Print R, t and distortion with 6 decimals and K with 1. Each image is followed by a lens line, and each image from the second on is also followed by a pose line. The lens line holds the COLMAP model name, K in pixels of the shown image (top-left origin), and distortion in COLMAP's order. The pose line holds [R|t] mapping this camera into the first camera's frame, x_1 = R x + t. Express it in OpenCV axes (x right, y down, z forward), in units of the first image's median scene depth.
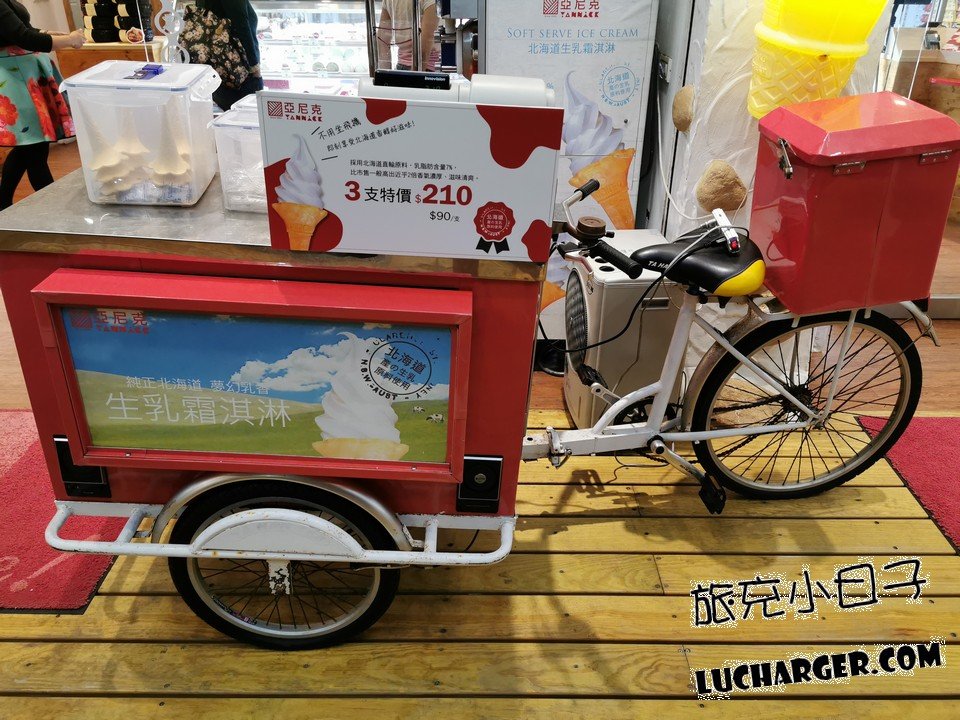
lens RADIAL K [[739.6, 0, 476.0], [0, 739.6, 356.7], [0, 0, 1]] dist [0.053964, -0.085276]
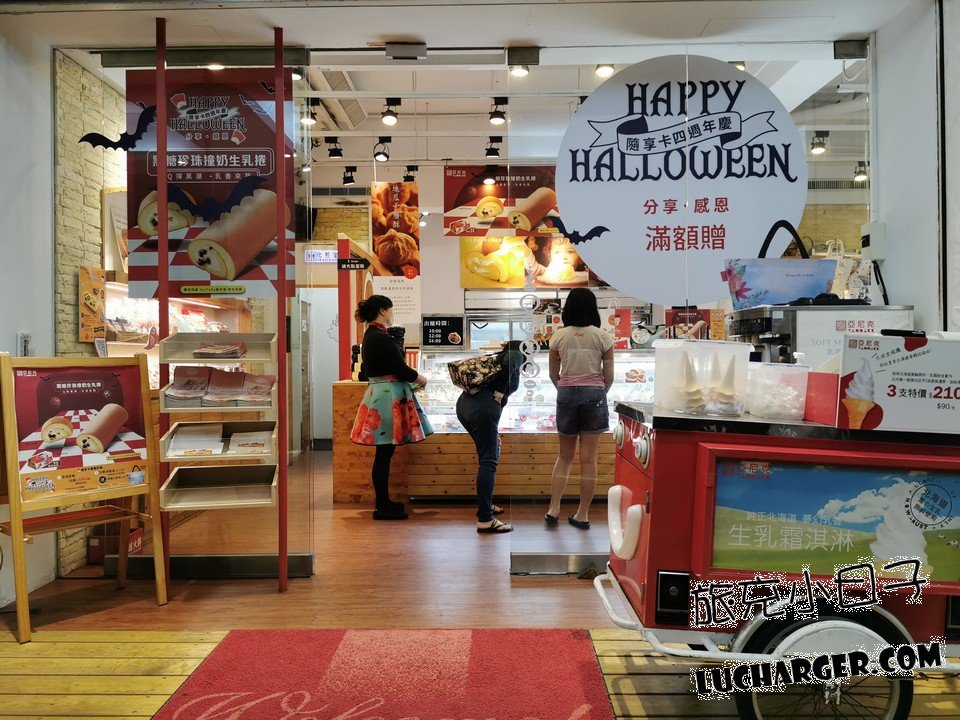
lens RADIAL K [[739.6, 0, 476.0], [0, 739.6, 356.7], [0, 0, 1]] dist [0.053964, -0.085276]
pose [[0.999801, -0.008900, -0.017868, -0.995643], [-0.000393, 0.886155, -0.463389, 0.450687], [0.019958, 0.463304, 0.885975, -0.495660]]
